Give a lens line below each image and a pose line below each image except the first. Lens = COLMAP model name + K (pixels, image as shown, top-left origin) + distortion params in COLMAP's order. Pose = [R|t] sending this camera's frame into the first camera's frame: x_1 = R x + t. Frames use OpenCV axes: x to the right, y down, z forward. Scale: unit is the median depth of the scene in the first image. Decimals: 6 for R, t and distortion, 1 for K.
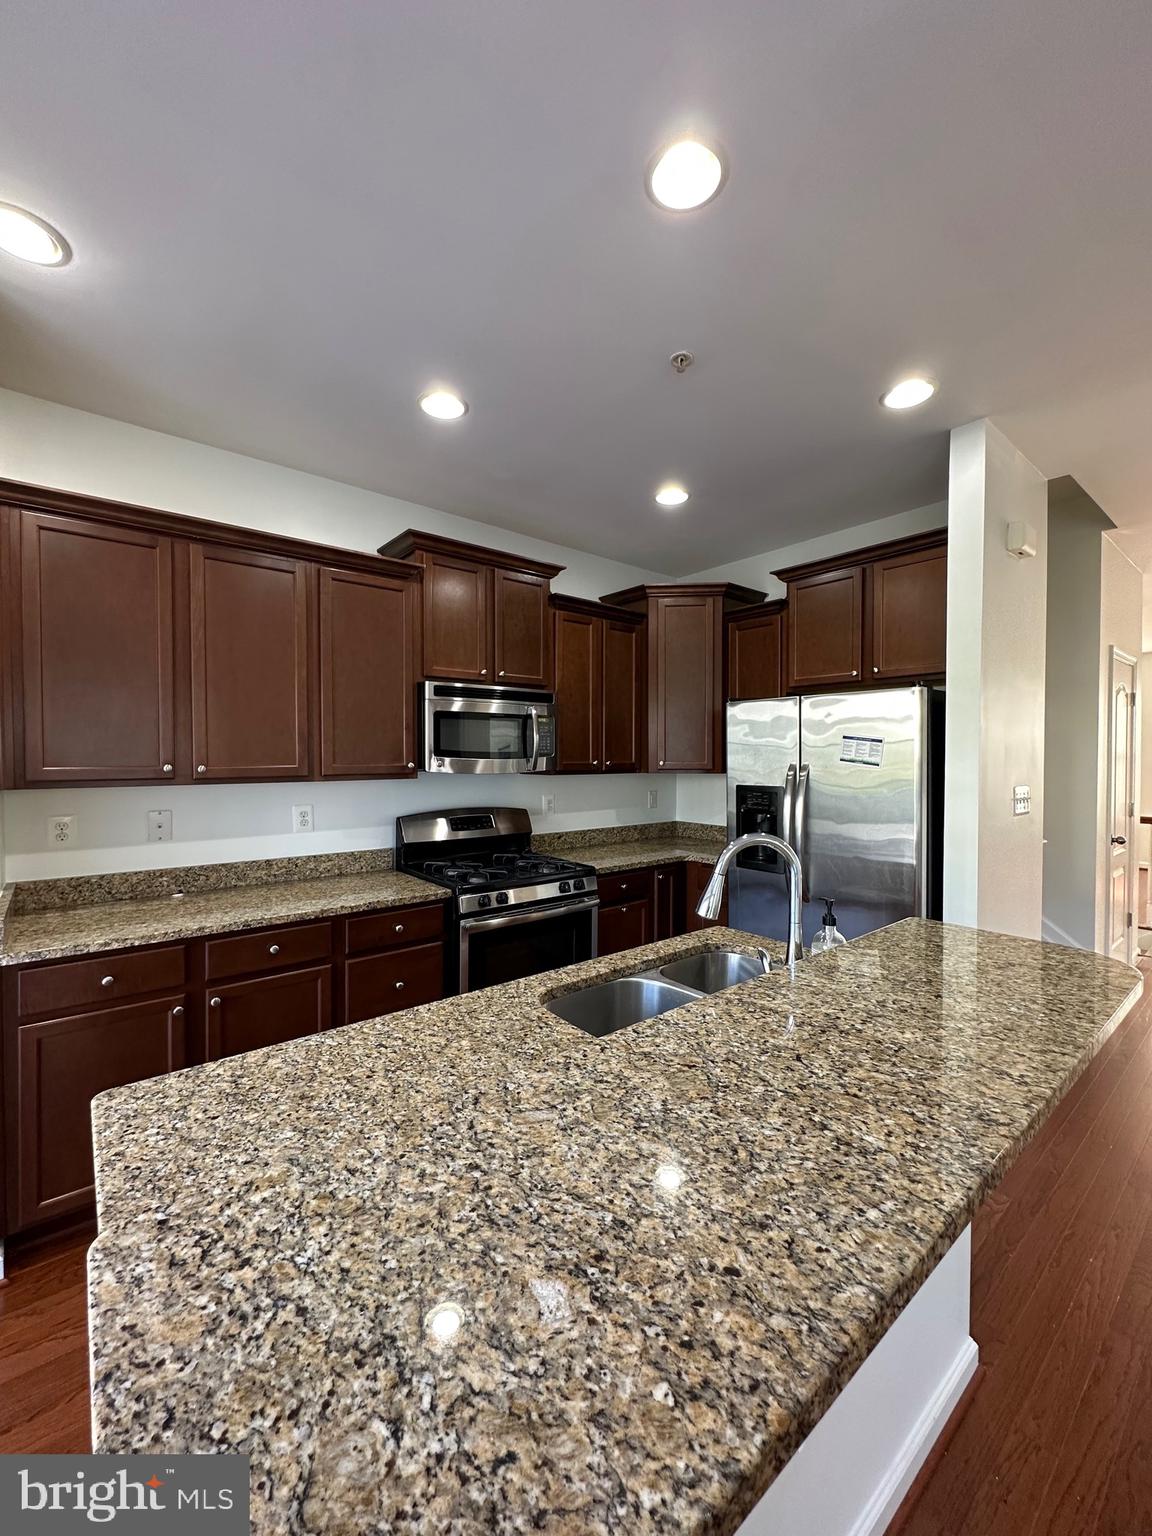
lens RADIAL K [[612.9, 0, 571.0], [0, 612.9, 768.5], [0, 0, 1]] dist [-0.002673, -0.000143]
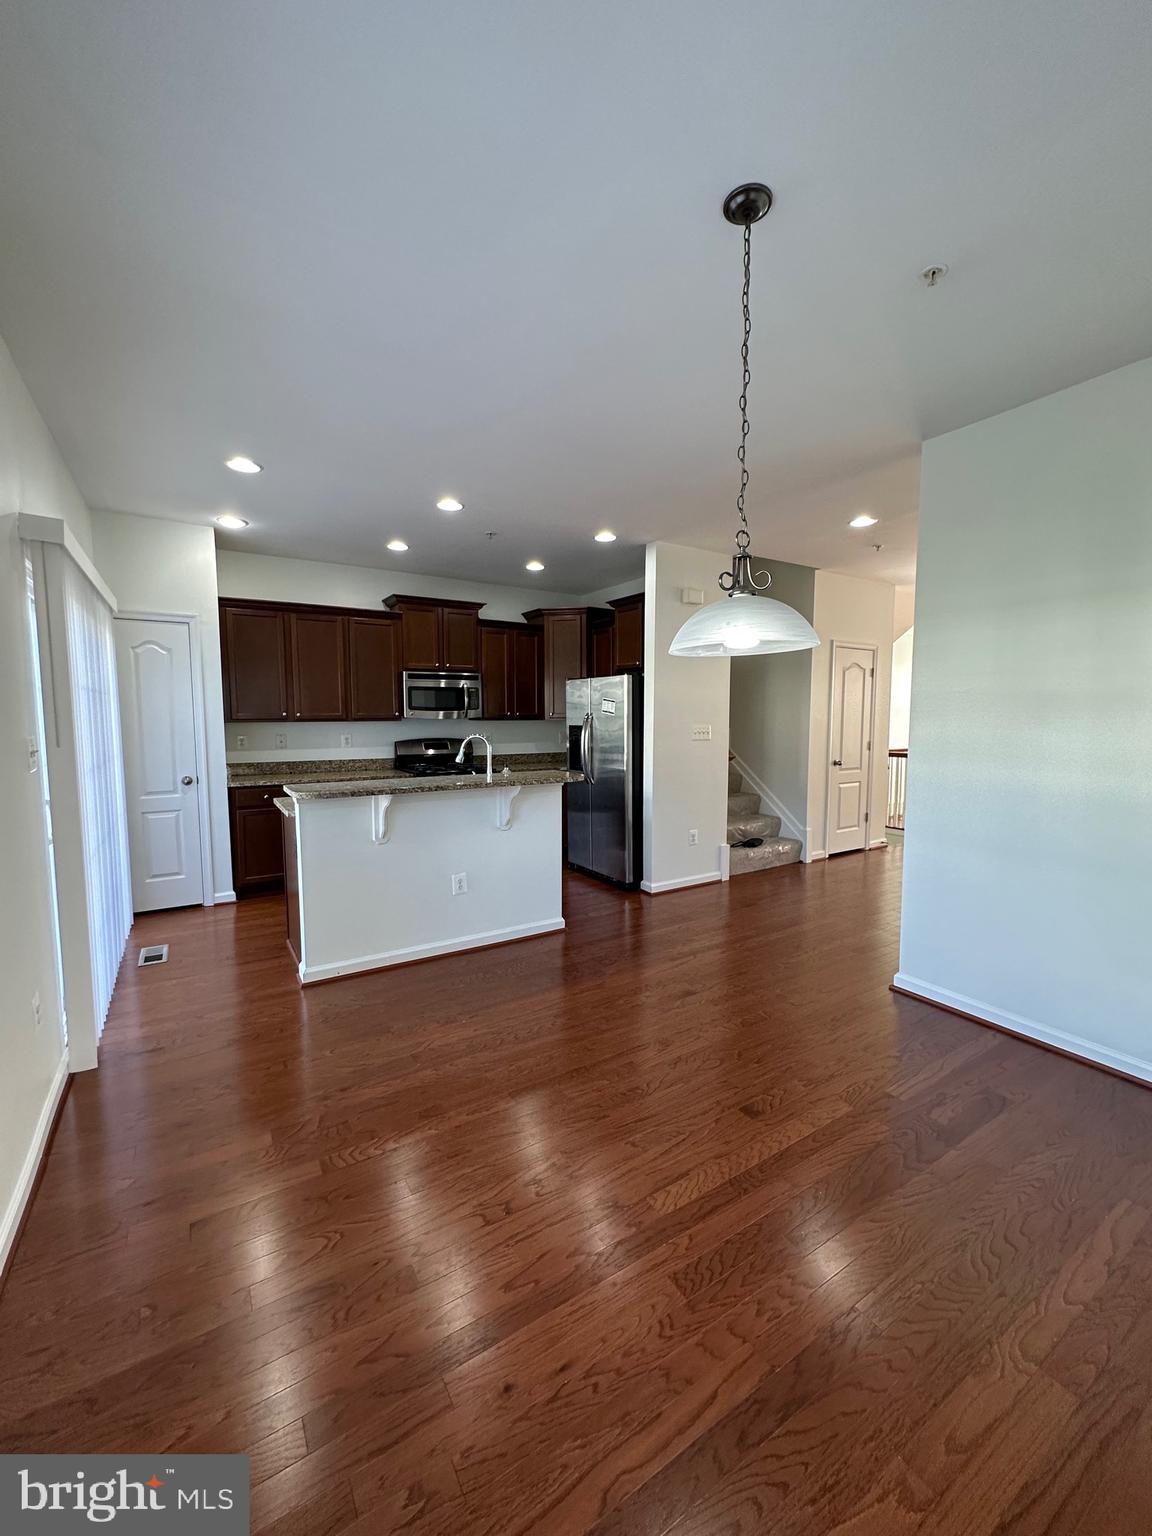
lens RADIAL K [[612.9, 0, 573.7], [0, 612.9, 764.6], [0, 0, 1]] dist [-0.002673, -0.000143]
pose [[0.991832, 0.009422, -0.127206, 0.558107], [-0.001454, 0.998038, 0.062590, 0.033164], [0.127547, -0.061894, 0.989899, -0.900390]]
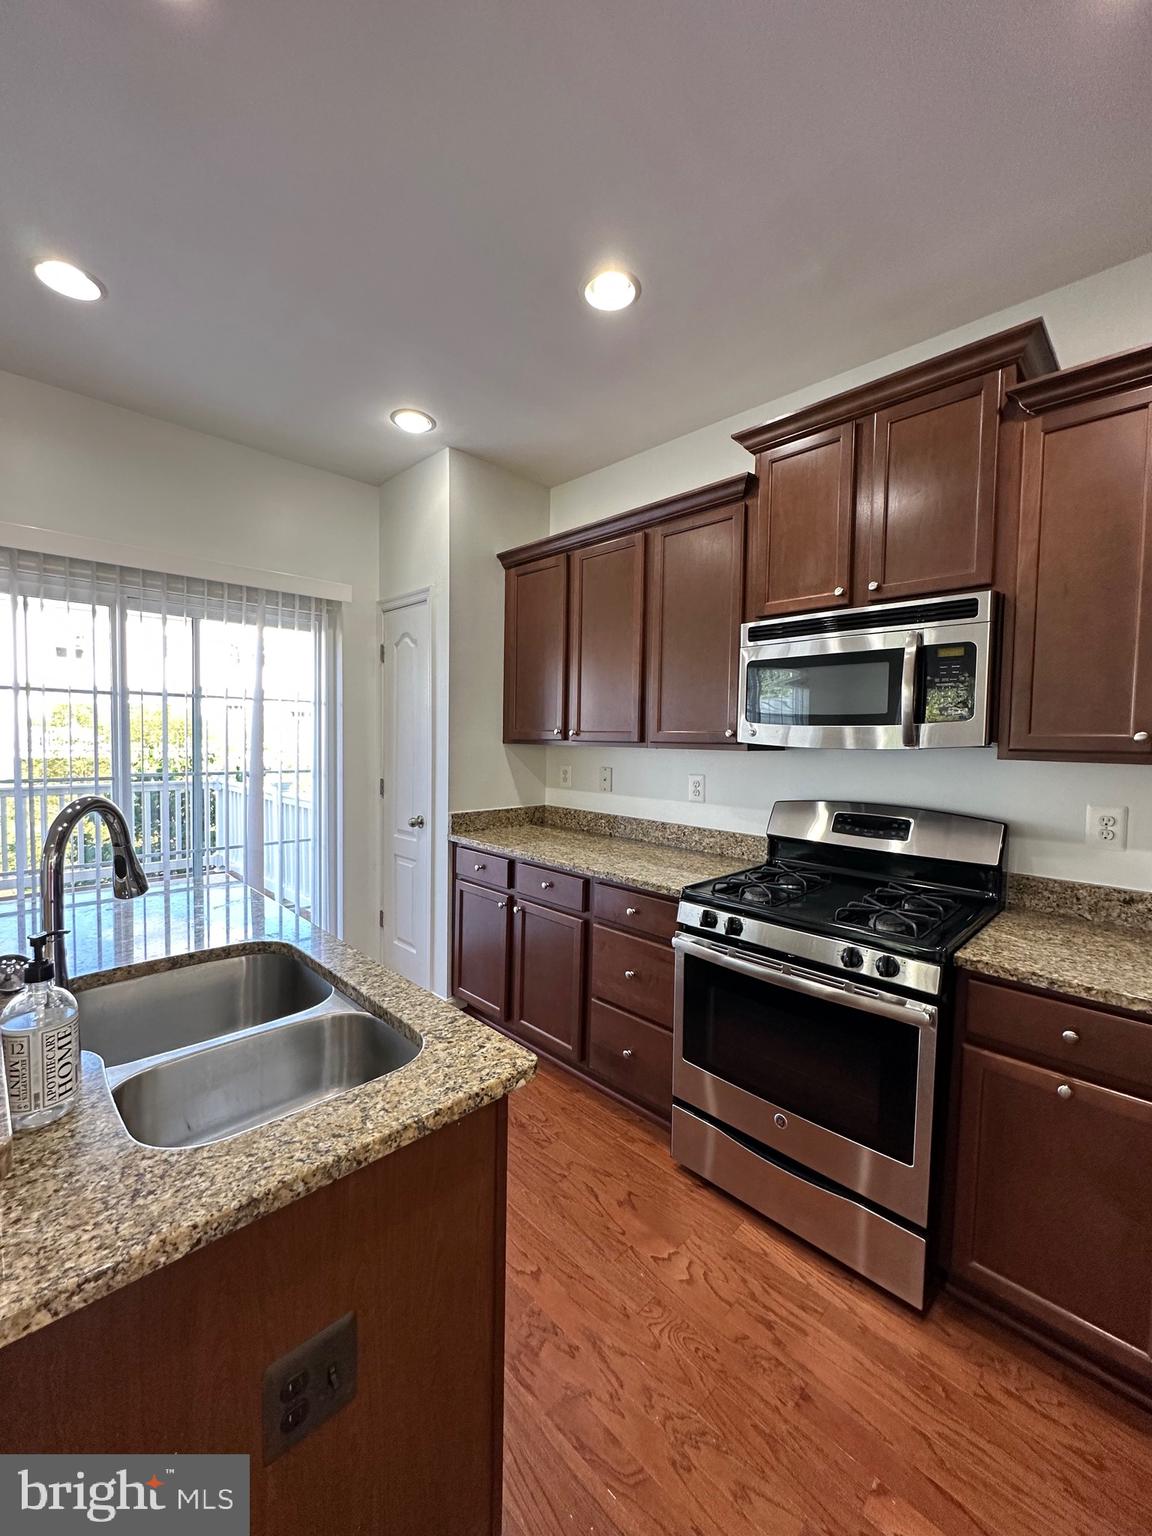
lens RADIAL K [[612.9, 0, 579.6], [0, 612.9, 763.1], [0, 0, 1]] dist [-0.002673, -0.000143]
pose [[0.103675, 0.046732, -0.993513, 0.514273], [-0.037895, 0.998356, 0.043005, 0.006657], [0.993889, 0.033191, 0.105276, 0.714317]]
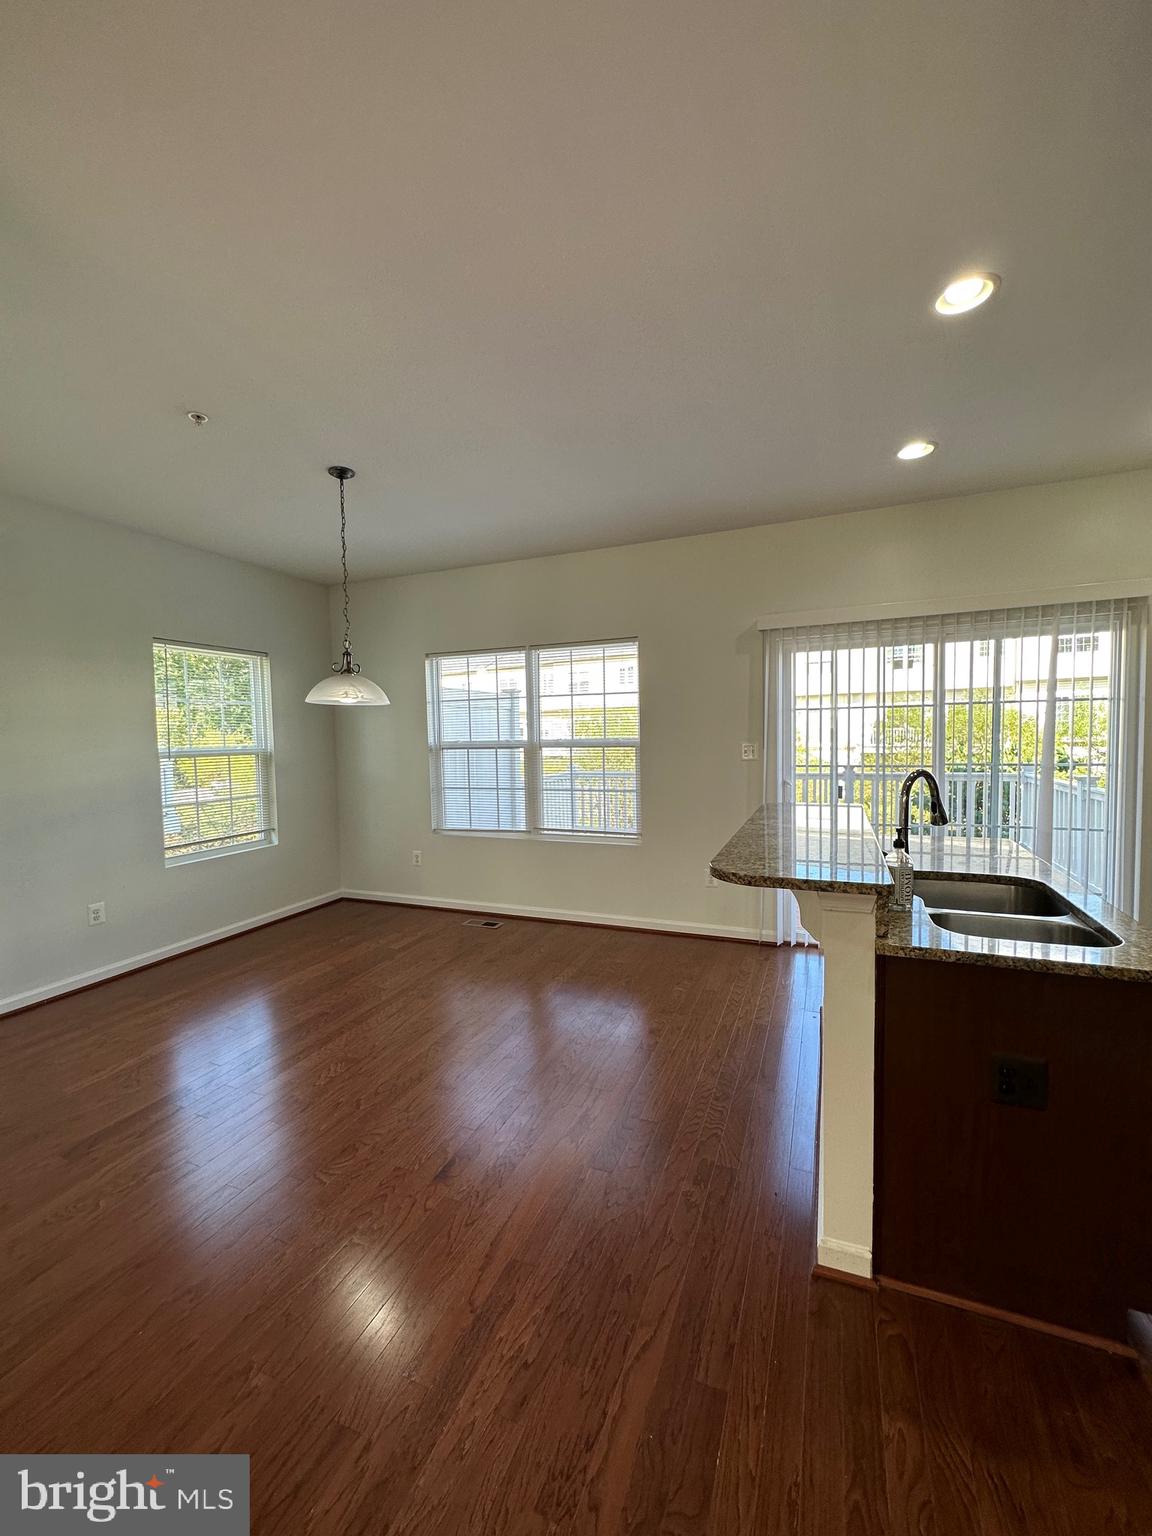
lens RADIAL K [[612.9, 0, 585.3], [0, 612.9, 765.4], [0, 0, 1]] dist [-0.002673, -0.000143]
pose [[-0.874760, 0.042457, -0.482692, 0.793365], [0.008535, 0.997349, 0.072258, -0.005062], [0.484480, 0.059088, -0.872804, 0.886759]]
